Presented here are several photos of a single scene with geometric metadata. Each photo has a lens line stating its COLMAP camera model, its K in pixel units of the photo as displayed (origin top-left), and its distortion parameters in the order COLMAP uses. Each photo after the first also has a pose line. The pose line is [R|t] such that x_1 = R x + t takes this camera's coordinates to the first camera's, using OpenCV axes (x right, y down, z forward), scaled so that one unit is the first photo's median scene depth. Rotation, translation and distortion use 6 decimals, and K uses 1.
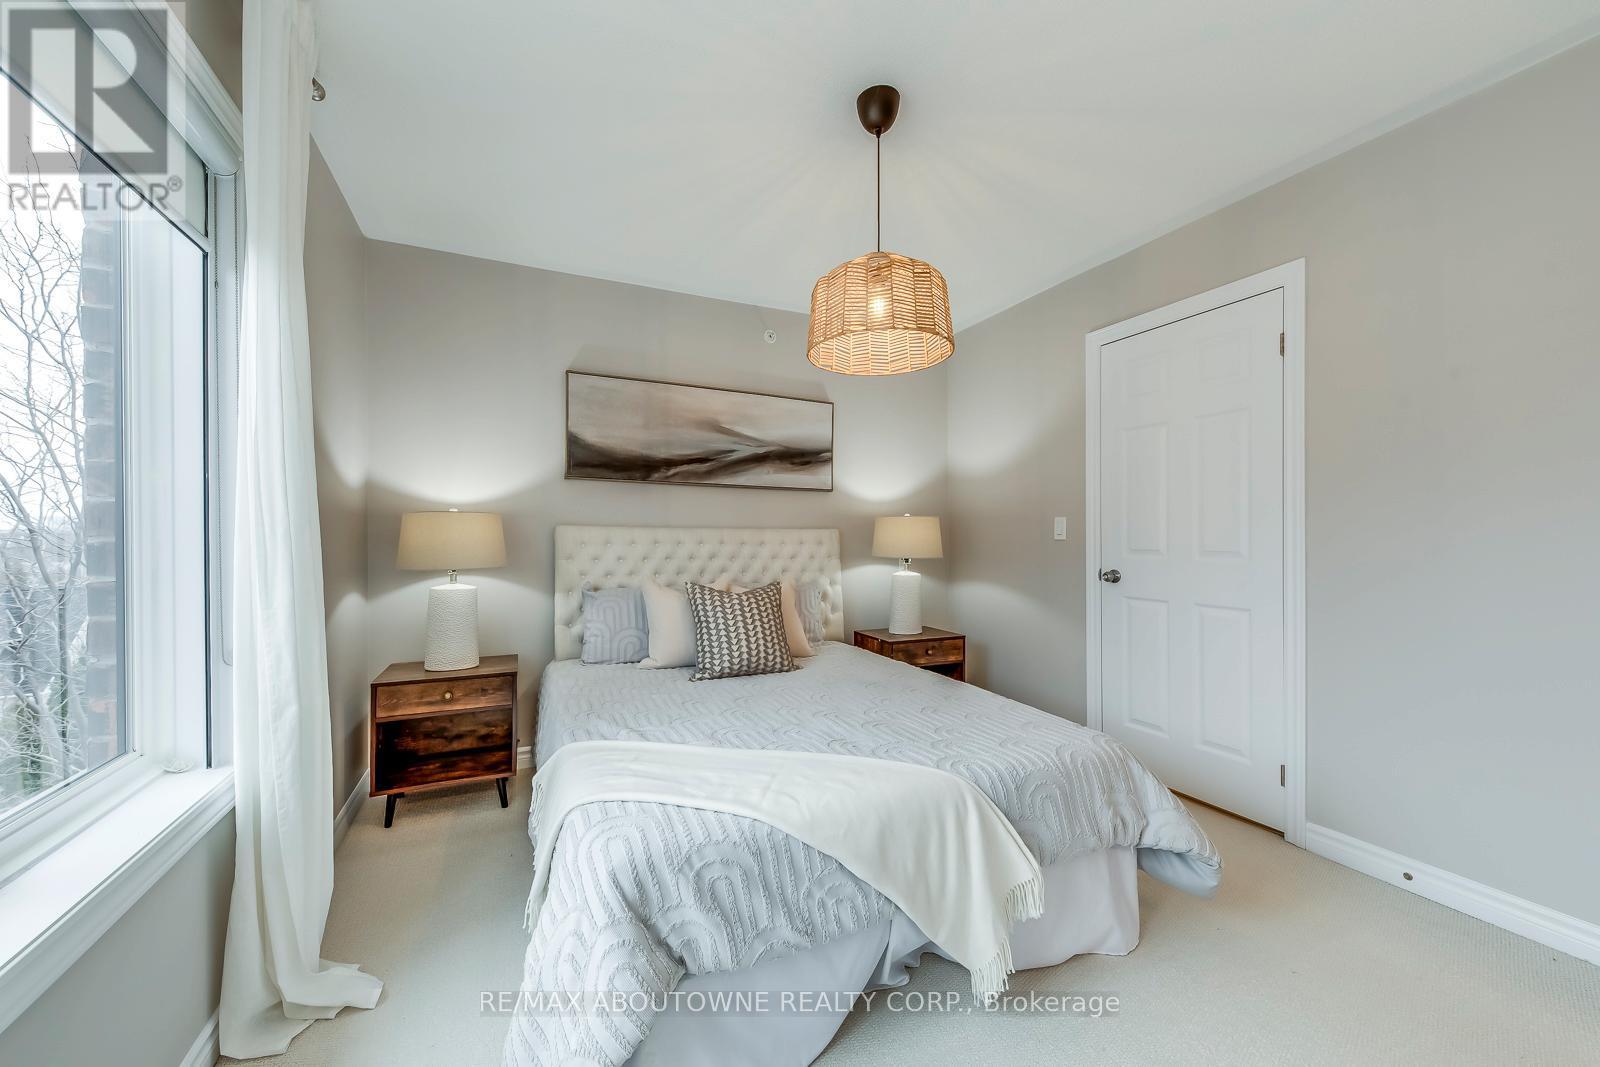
lens RADIAL K [[613.6, 0, 800.2], [0, 613.6, 532.8], [0, 0, 1]] dist [0.012422, -0.002583]
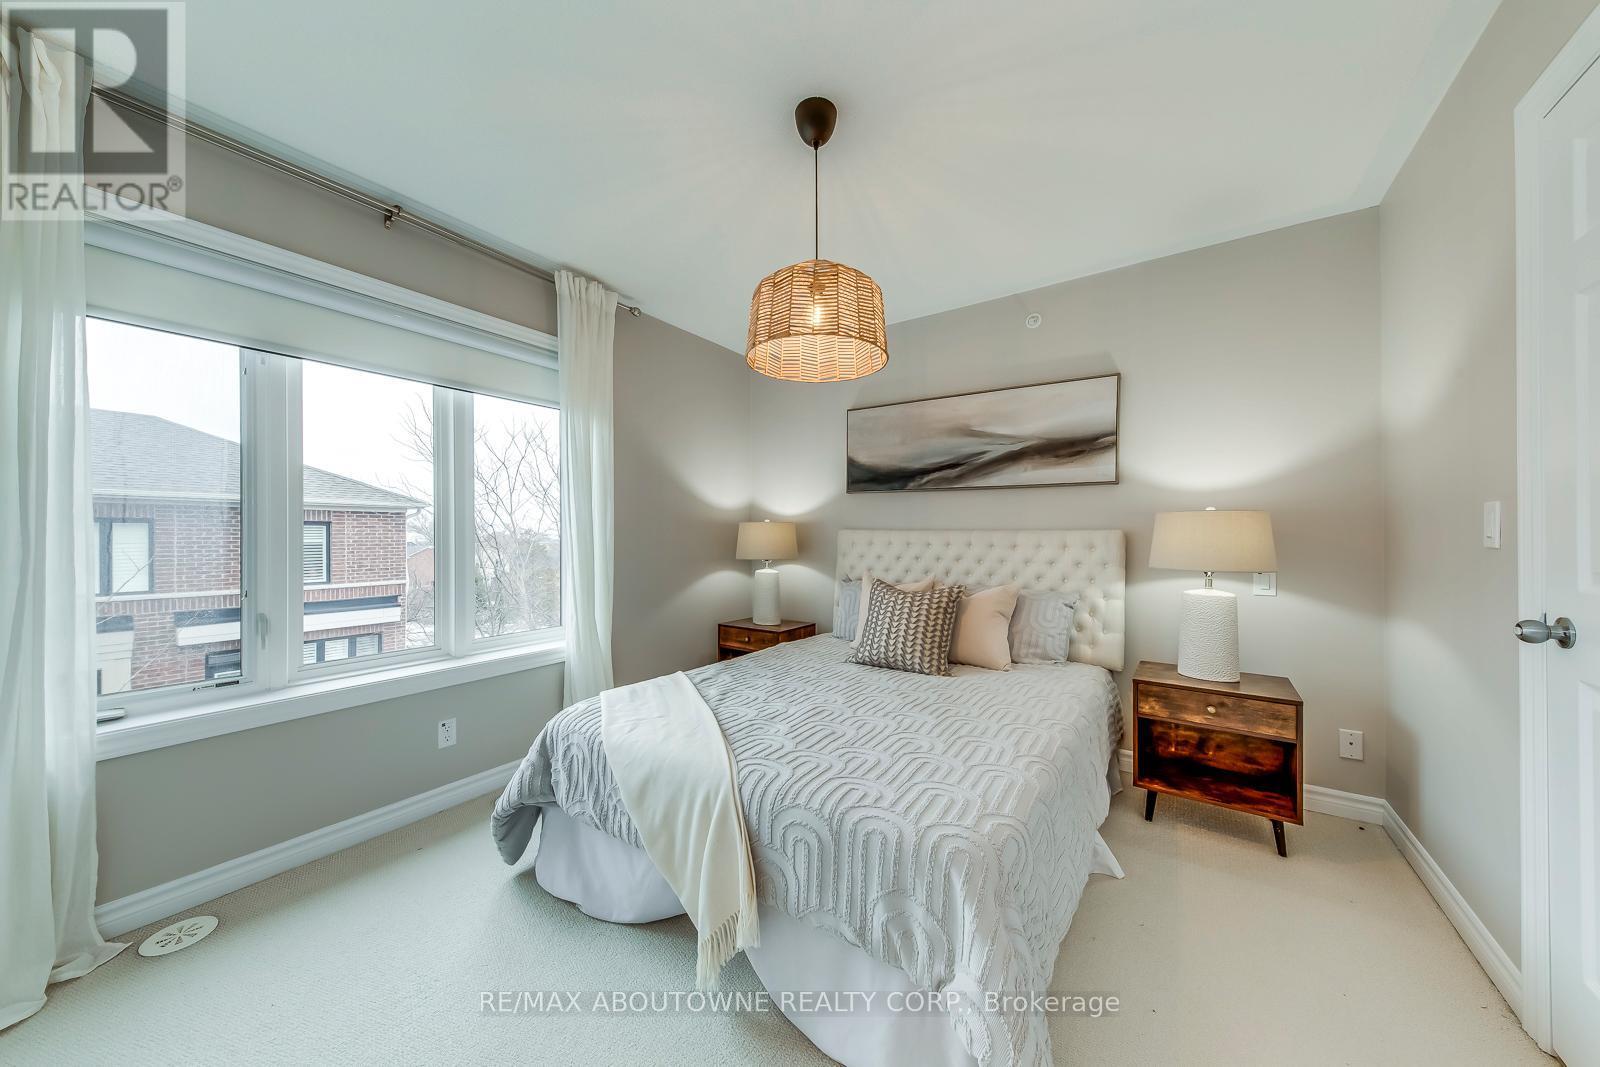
lens RADIAL K [[557.2, 0, 800.2], [0, 557.2, 537.1], [0, 0, 1]] dist [0.008715, 0.000038]
pose [[0.498255, 0.000437, -0.867030, 0.540186], [0.003607, 0.999990, 0.002577, -0.000033], [0.867023, -0.004412, 0.498249, 0.303832]]
